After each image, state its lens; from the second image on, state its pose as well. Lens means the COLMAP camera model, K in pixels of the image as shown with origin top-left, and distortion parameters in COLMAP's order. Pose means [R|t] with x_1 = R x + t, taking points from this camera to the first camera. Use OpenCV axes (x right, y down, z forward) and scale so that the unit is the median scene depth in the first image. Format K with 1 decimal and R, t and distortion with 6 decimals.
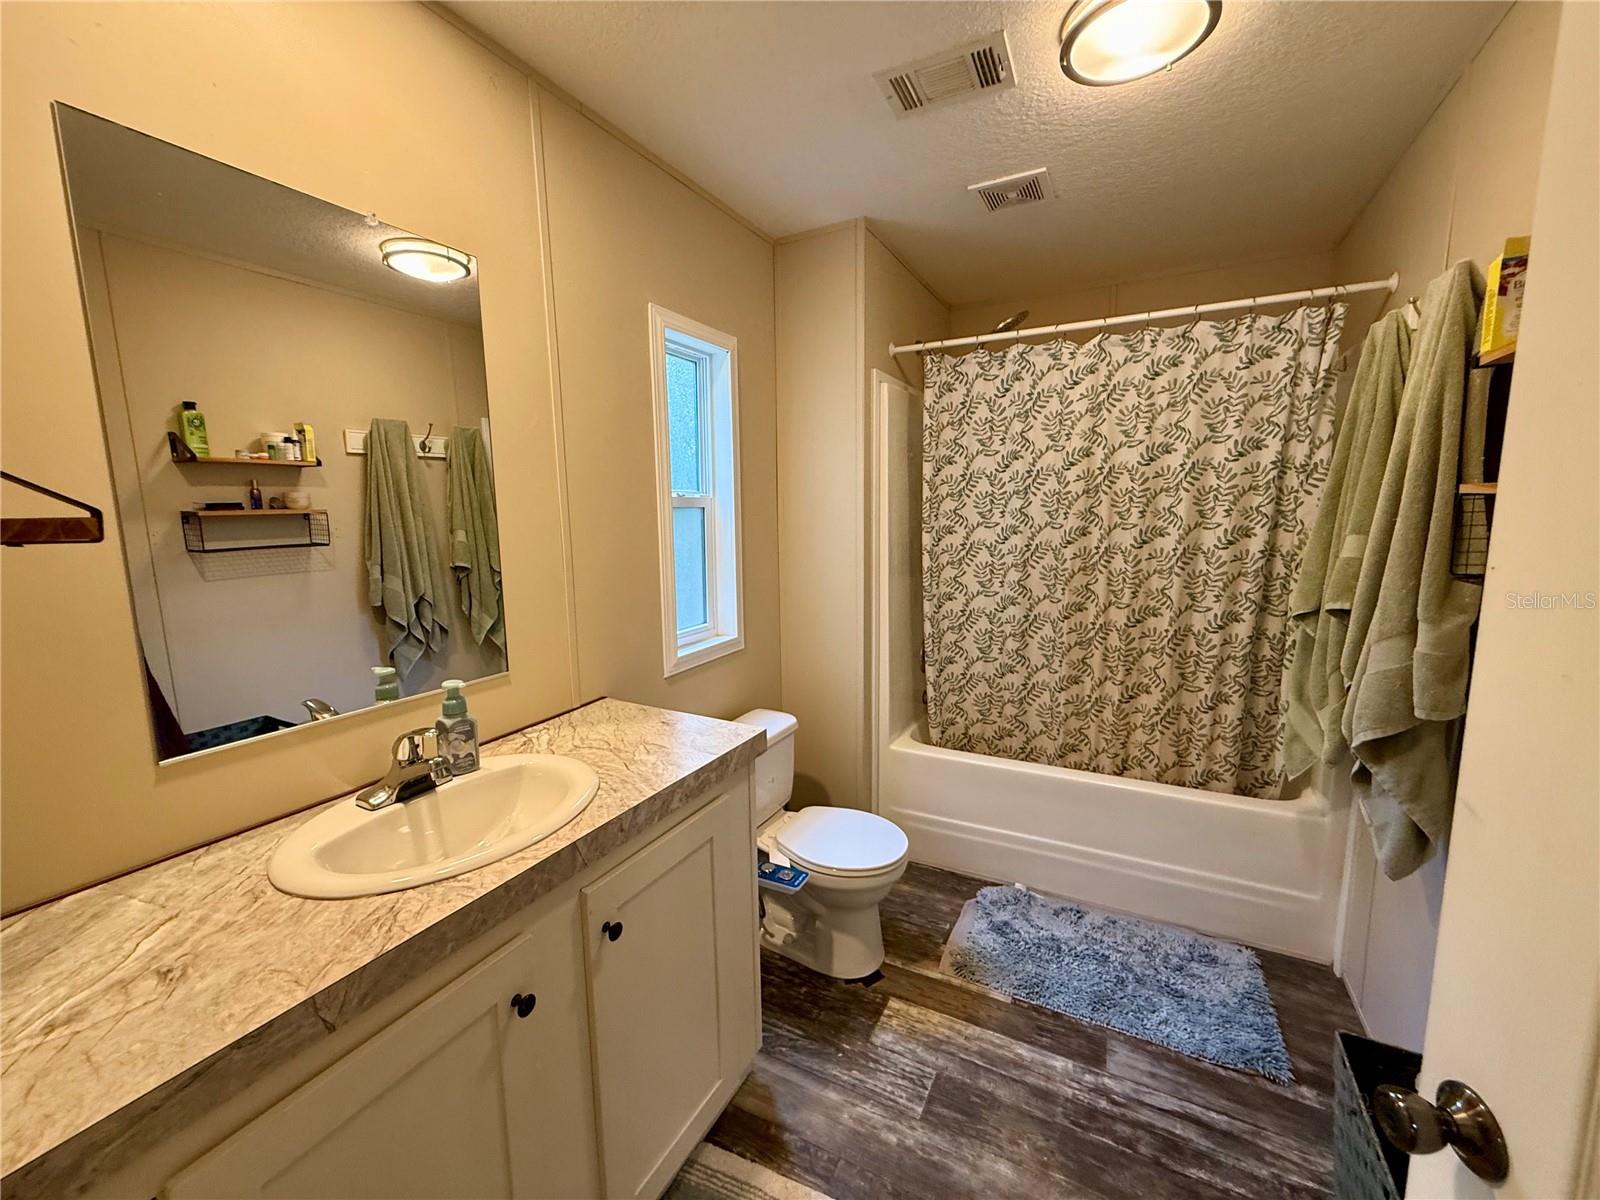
lens RADIAL K [[637.9, 0, 795.6], [0, 637.9, 600.6], [0, 0, 1]] dist [-0.001119, 0.000299]
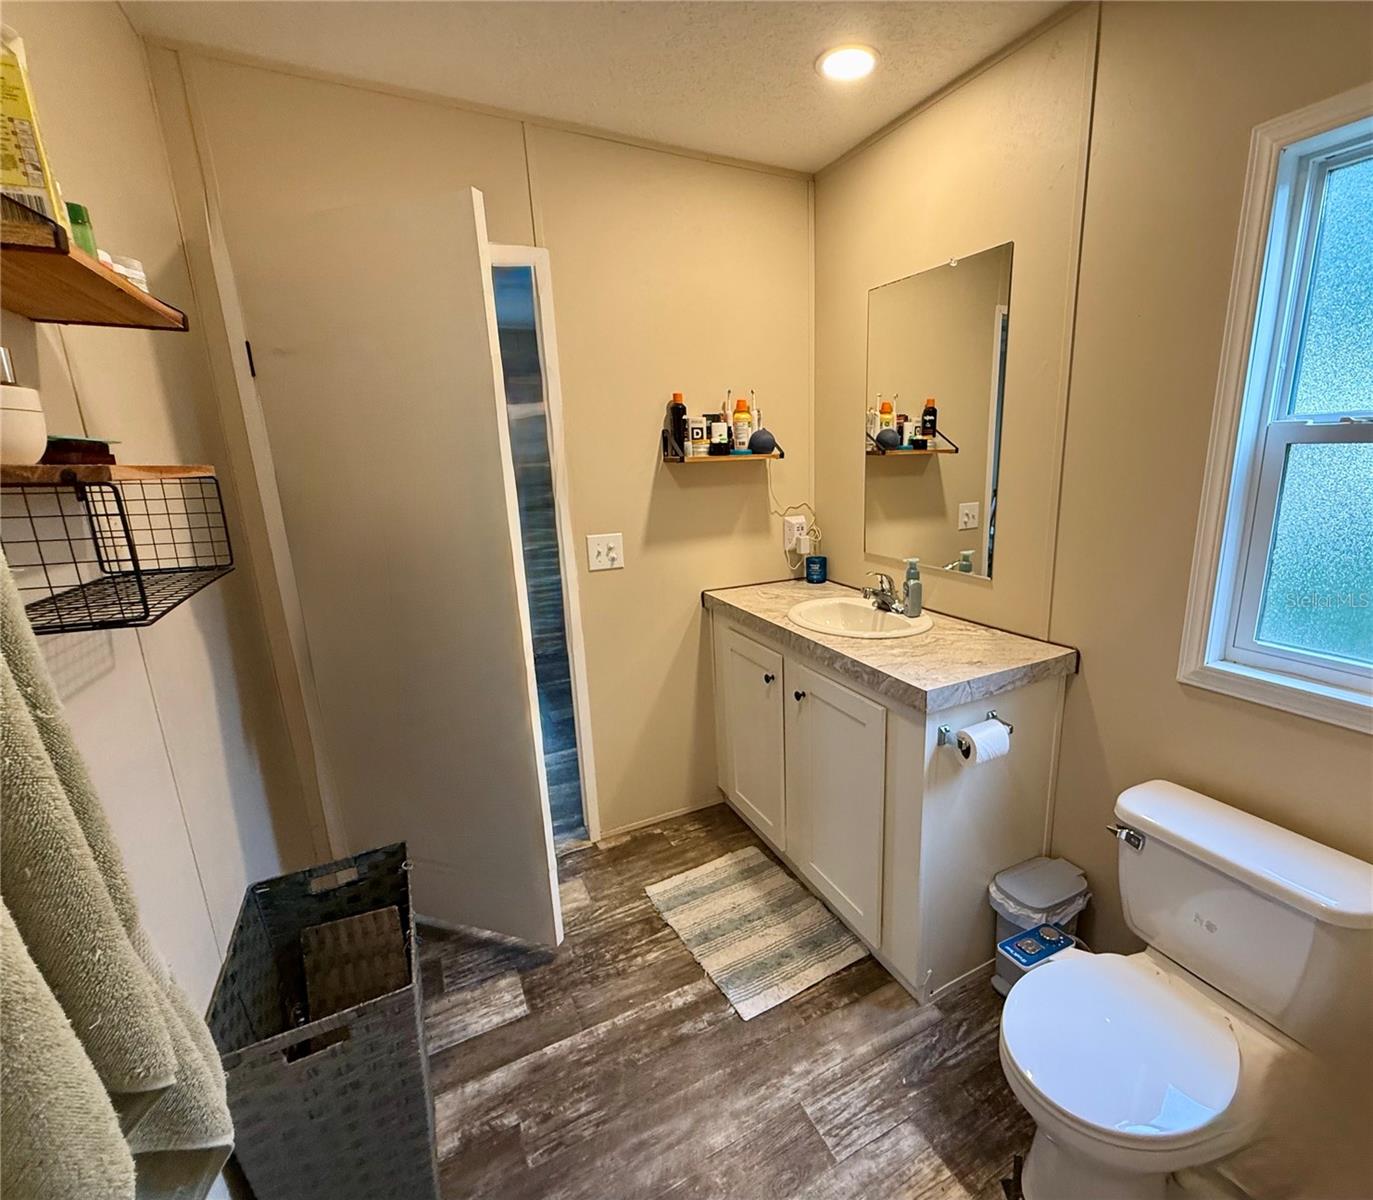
lens RADIAL K [[646.8, 0, 765.1], [0, 646.8, 606.6], [0, 0, 1]] dist [0.001007, 0.000579]
pose [[-0.533698, 0.227692, -0.814447, 0.862709], [-0.089204, 0.942542, 0.321958, -0.213963], [0.840957, 0.244481, -0.482721, 1.259273]]
